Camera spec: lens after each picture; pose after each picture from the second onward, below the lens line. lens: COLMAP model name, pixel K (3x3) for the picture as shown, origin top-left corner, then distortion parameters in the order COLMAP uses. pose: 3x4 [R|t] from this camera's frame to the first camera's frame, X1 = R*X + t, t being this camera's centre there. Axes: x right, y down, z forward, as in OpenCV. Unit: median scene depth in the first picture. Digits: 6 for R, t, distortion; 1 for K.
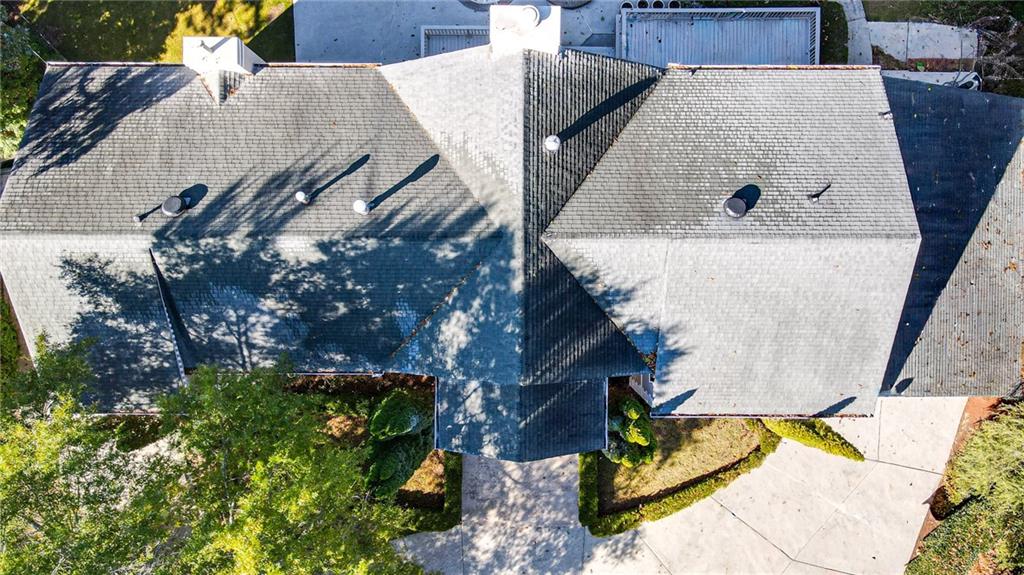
lens RADIAL K [[762.3, 0, 515.3], [0, 762.3, 291.6], [0, 0, 1]] dist [0.004804, 0.005134]
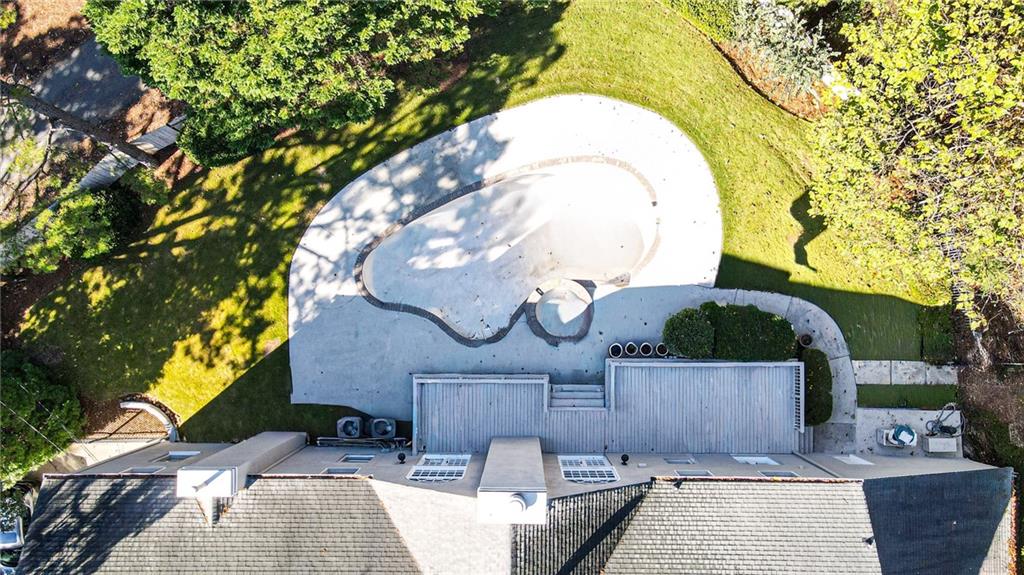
lens RADIAL K [[762.3, 0, 517.3], [0, 762.3, 288.2], [0, 0, 1]] dist [0.004804, 0.005134]
pose [[0.999992, 0.002613, 0.002994, 0.013960], [-0.002442, 0.998442, -0.055751, -0.502523], [-0.003135, 0.055743, 0.998440, -0.030349]]
